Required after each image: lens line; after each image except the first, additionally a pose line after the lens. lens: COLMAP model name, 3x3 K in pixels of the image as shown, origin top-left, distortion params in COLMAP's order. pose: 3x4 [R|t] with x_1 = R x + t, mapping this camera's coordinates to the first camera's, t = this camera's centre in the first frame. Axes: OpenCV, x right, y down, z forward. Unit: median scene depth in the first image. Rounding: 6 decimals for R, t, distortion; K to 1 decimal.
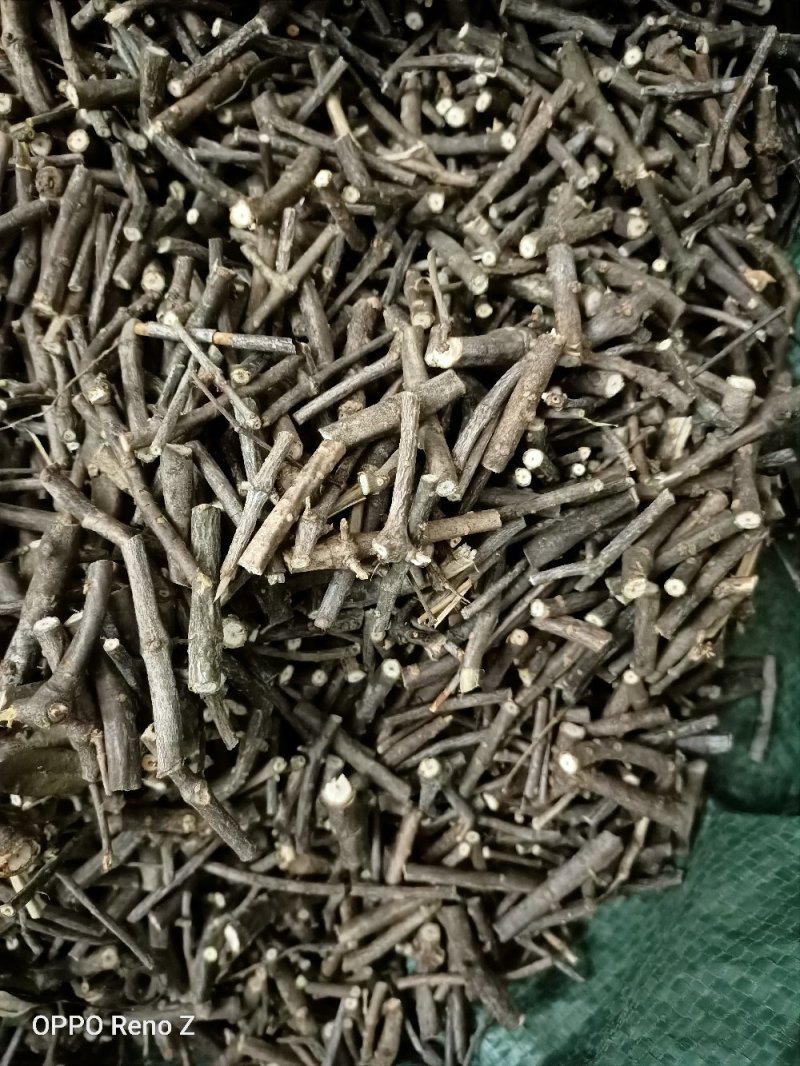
lens RADIAL K [[895.2, 0, 400.0], [0, 895.2, 533.0], [0, 0, 1]] dist [0.012634, -0.003823]
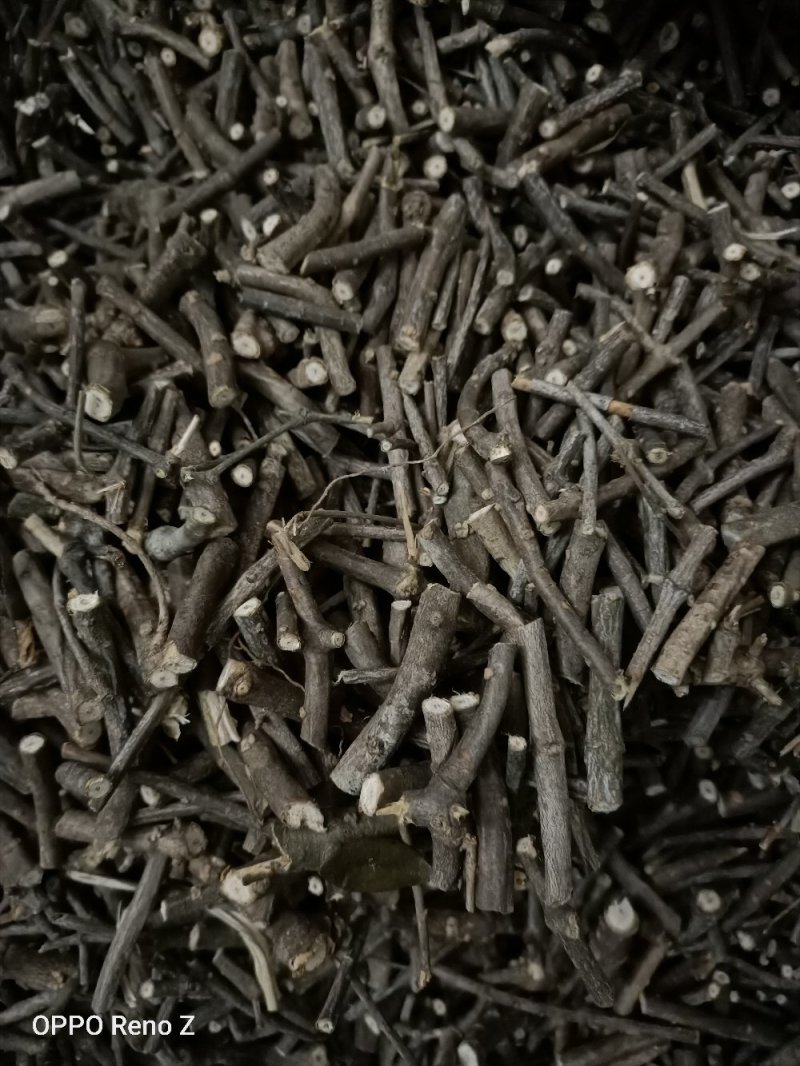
lens RADIAL K [[882.8, 0, 400.0], [0, 882.8, 533.0], [0, 0, 1]] dist [0.049463, -0.086761]
pose [[0.988288, 0.152463, 0.006491, -0.371708], [-0.152027, 0.987365, -0.044705, -0.017161], [-0.013225, 0.043195, 0.998979, 0.104831]]
